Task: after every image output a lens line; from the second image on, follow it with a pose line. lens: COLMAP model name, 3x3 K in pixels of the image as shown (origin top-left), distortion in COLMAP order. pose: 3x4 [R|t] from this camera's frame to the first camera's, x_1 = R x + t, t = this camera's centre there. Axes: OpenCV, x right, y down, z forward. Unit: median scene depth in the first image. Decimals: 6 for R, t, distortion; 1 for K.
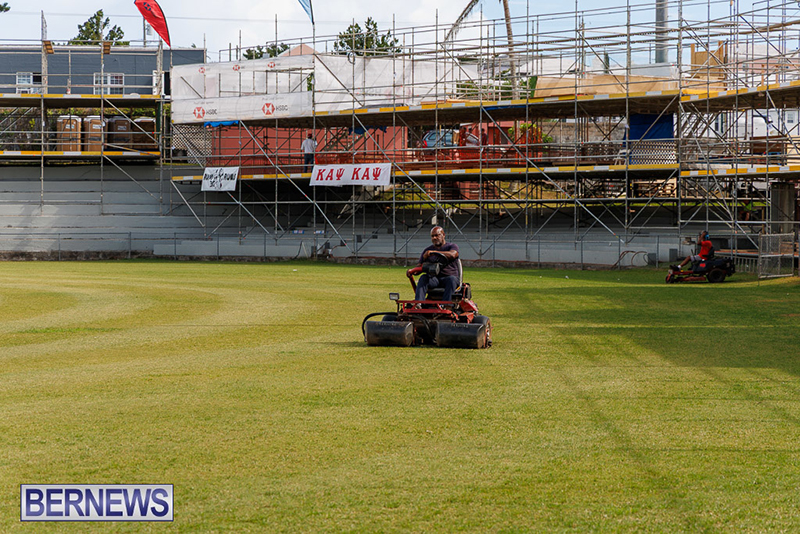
lens RADIAL K [[2464.0, 0, 401.0], [0, 2464.0, 267.9], [0, 0, 1]] dist [0.270015, 0.000000]
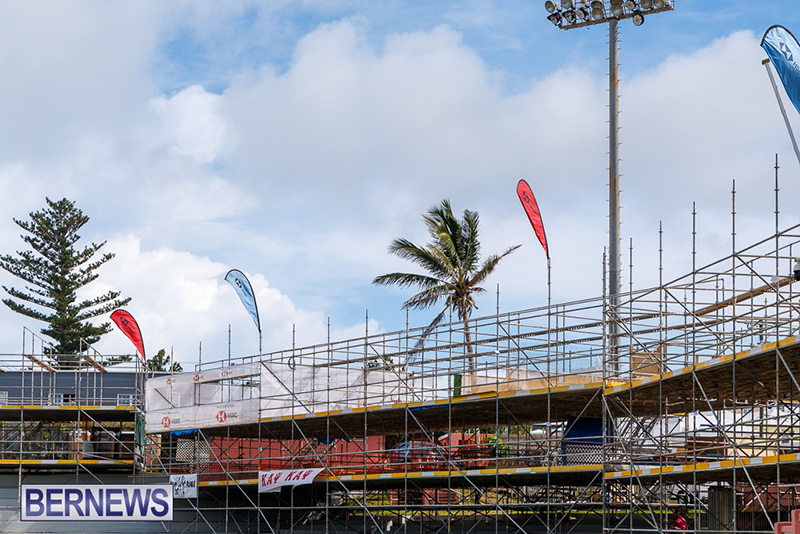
lens RADIAL K [[1494.0, 0, 397.9], [0, 1494.0, 267.7], [0, 0, 1]] dist [0.023461, 0.000000]
pose [[0.997192, -0.010713, -0.074112, 0.066641], [-0.003288, 0.982493, -0.186272, -0.009560], [0.074810, 0.185993, 0.979699, 0.384412]]
